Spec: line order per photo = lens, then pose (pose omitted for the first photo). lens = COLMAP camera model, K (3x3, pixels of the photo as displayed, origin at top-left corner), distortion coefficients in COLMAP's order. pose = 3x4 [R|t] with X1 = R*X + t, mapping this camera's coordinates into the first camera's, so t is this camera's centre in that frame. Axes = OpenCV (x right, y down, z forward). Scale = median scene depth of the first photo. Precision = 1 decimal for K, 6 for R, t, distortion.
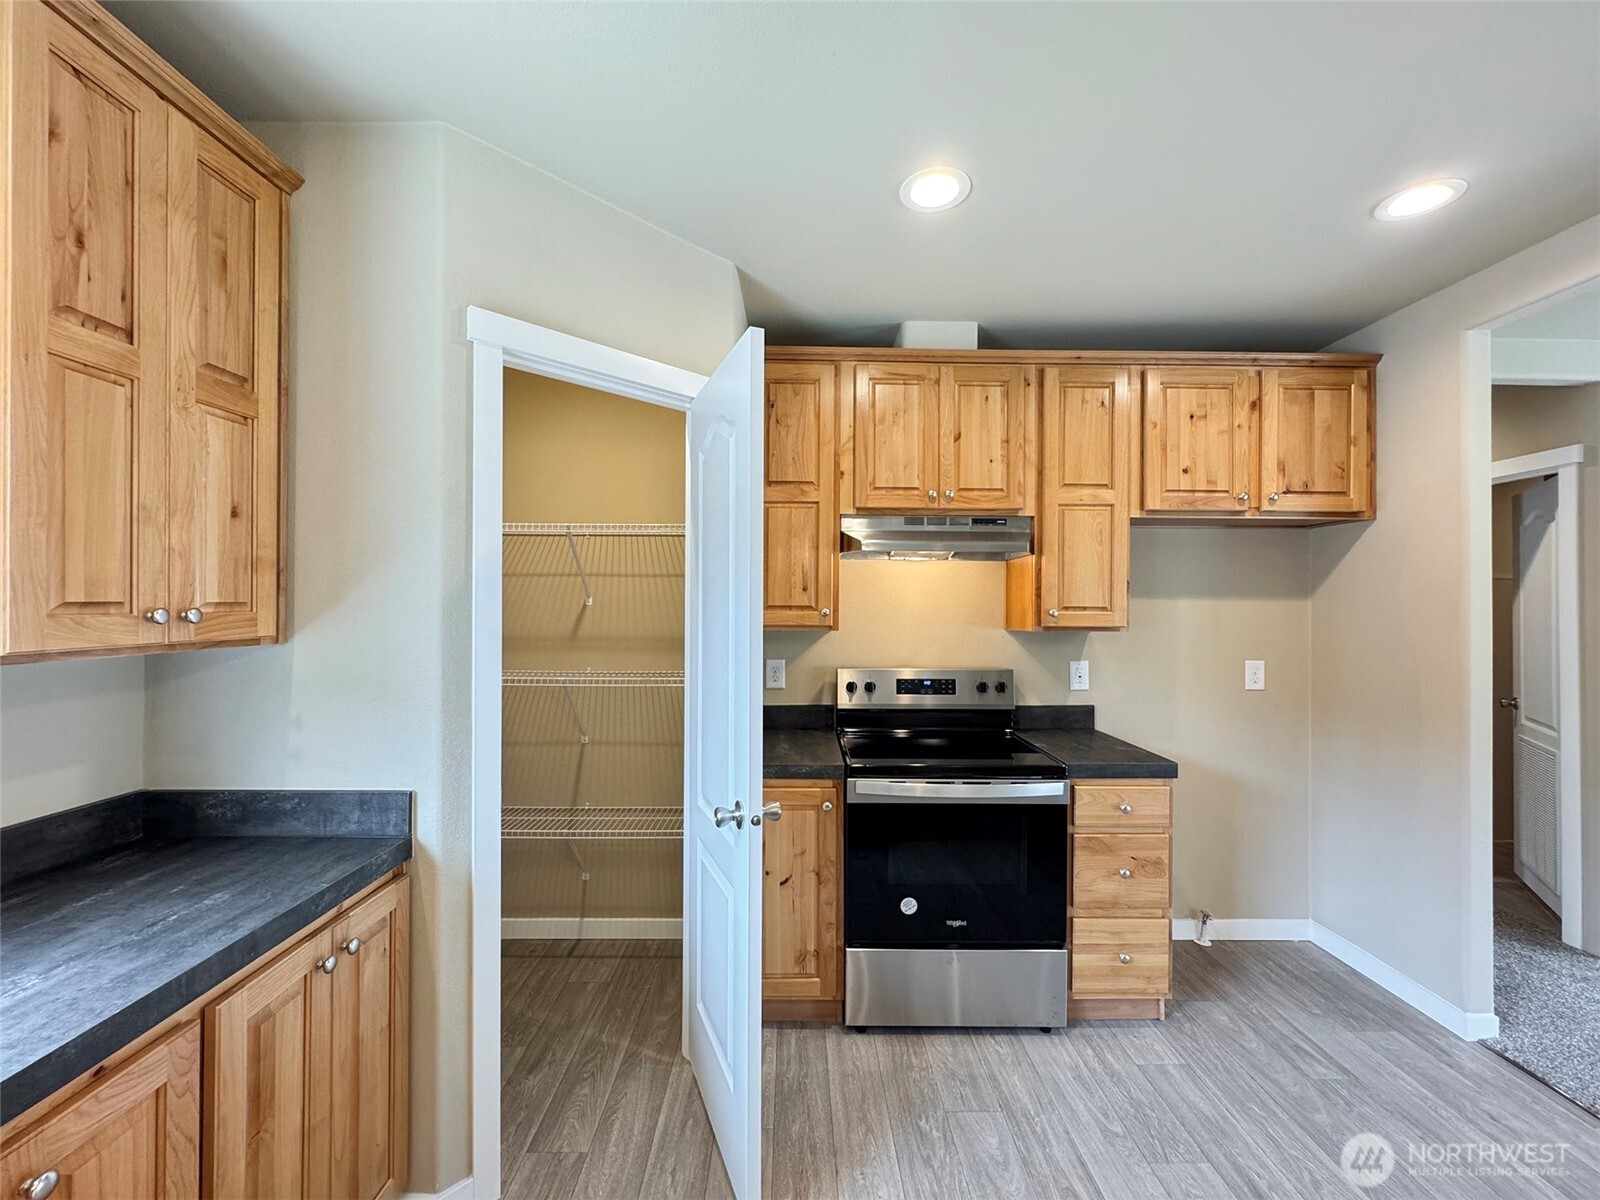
lens RADIAL K [[642.2, 0, 797.2], [0, 642.2, 603.7], [0, 0, 1]] dist [-0.004272, 0.000090]
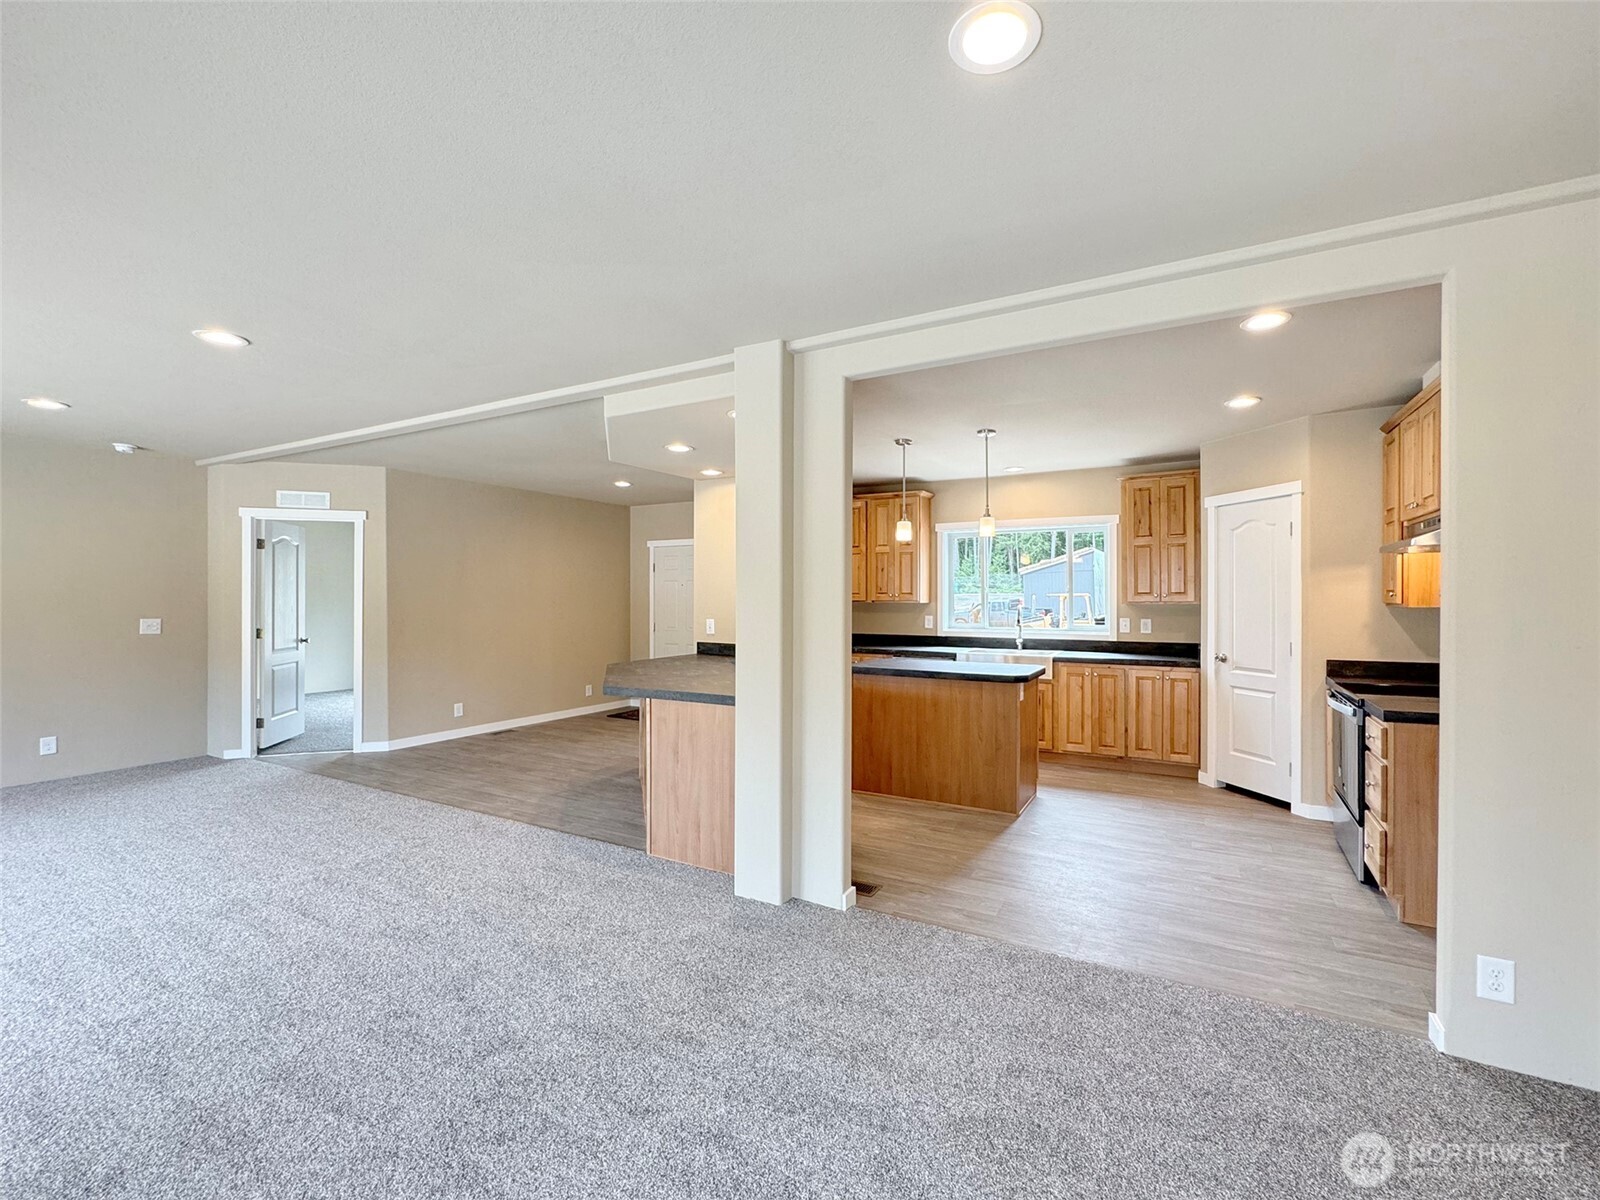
lens RADIAL K [[694.9, 0, 839.3], [0, 694.9, 599.5], [0, 0, 1]] dist [0.010480, 0.000807]
pose [[-0.466687, -0.003550, -0.884416, 2.062672], [0.002493, 0.999983, -0.005330, 0.031123], [0.884419, -0.004693, -0.466670, 0.613851]]
